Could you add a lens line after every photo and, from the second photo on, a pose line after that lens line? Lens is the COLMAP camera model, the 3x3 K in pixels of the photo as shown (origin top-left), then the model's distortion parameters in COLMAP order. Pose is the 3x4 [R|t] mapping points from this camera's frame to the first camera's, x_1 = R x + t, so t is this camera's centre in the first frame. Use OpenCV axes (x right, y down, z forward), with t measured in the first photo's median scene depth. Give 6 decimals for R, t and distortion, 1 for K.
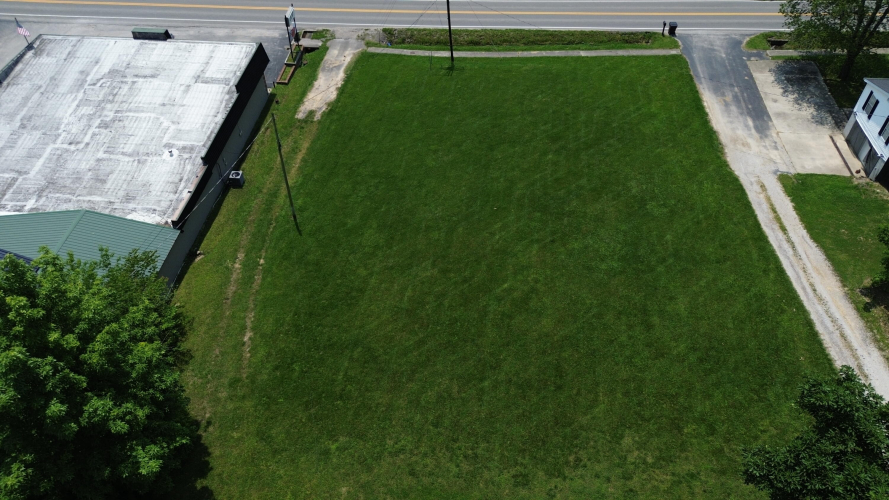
lens RADIAL K [[629.4, 0, 448.2], [0, 629.4, 251.3], [0, 0, 1]] dist [0.064065, -0.062247]
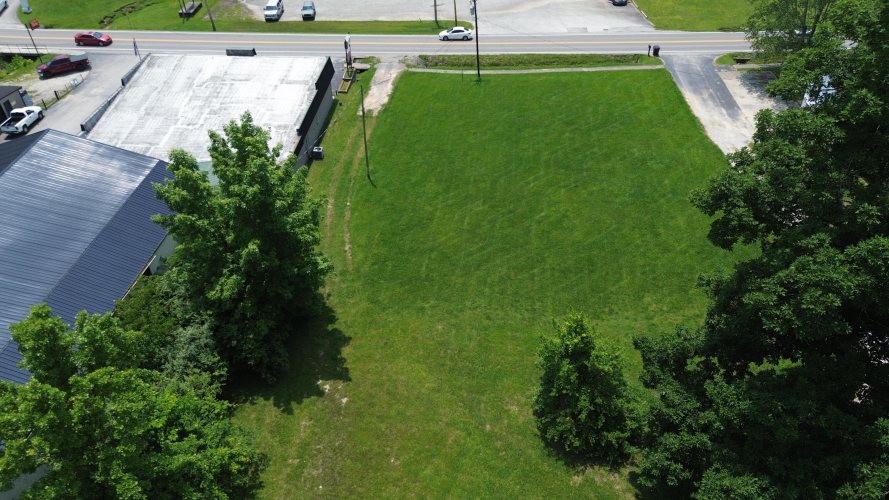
lens RADIAL K [[629.4, 0, 448.0], [0, 629.4, 252.6], [0, 0, 1]] dist [0.064065, -0.062247]
pose [[0.999653, -0.017098, 0.020036, -0.098915], [0.019485, 0.991871, -0.125747, 0.223793], [-0.017723, 0.126094, 0.991860, -0.197677]]
